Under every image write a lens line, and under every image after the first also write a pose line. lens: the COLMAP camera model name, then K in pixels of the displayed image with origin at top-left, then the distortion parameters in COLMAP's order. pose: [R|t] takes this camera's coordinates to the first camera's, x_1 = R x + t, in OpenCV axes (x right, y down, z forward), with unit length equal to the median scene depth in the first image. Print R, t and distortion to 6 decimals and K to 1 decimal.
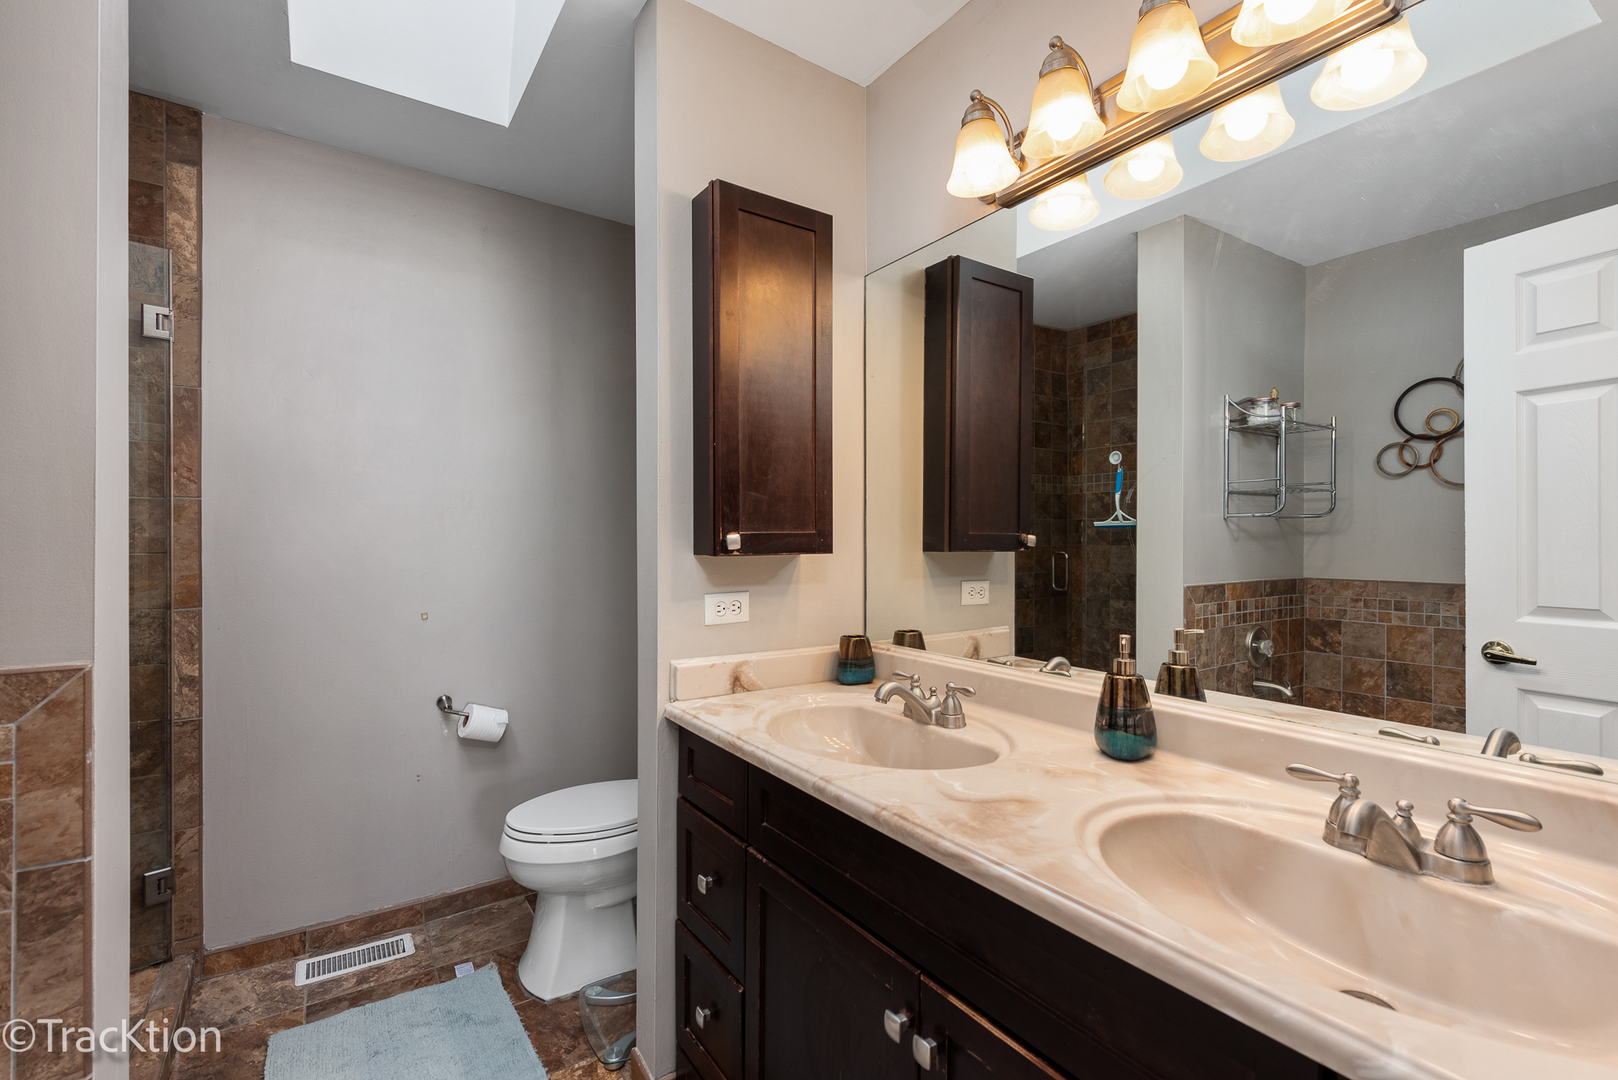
lens RADIAL K [[721.2, 0, 807.0], [0, 721.2, 538.5], [0, 0, 1]] dist [0.009856, -0.002926]
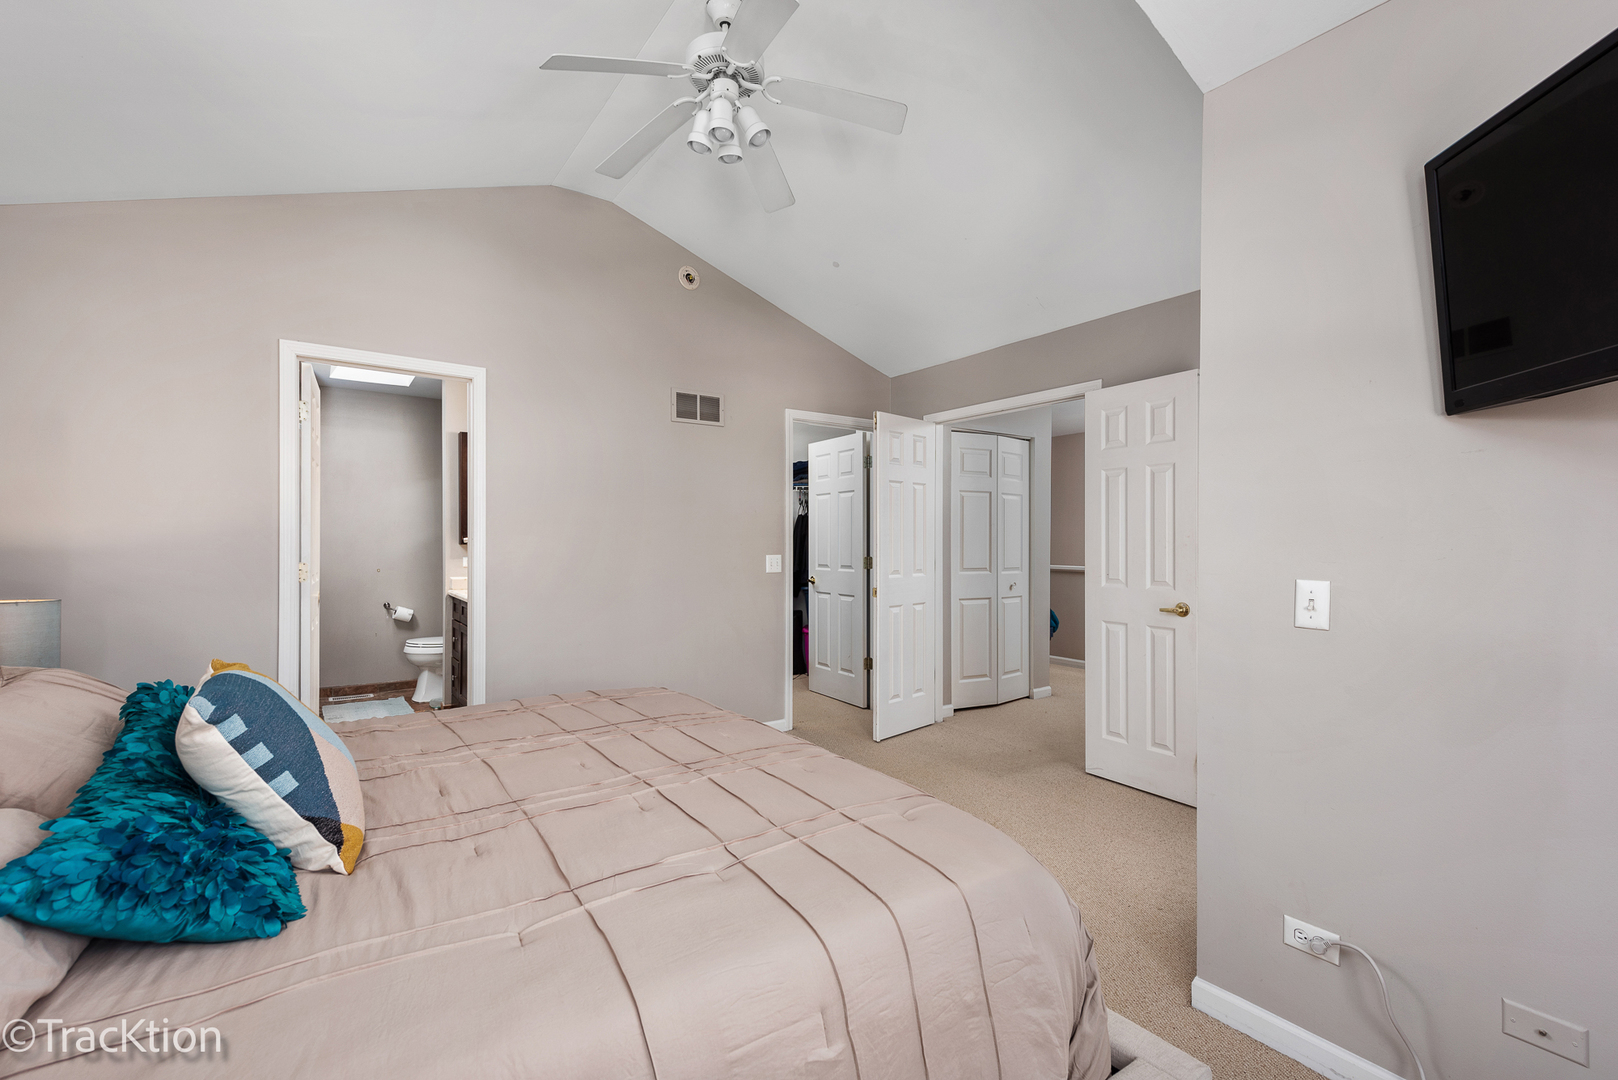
lens RADIAL K [[721.2, 0, 812.0], [0, 721.2, 541.1], [0, 0, 1]] dist [0.009856, -0.002926]
pose [[0.999788, 0.002759, 0.020427, 0.996518], [-0.002664, 0.999986, -0.004680, 0.009535], [-0.020440, 0.004625, 0.999780, -1.670083]]
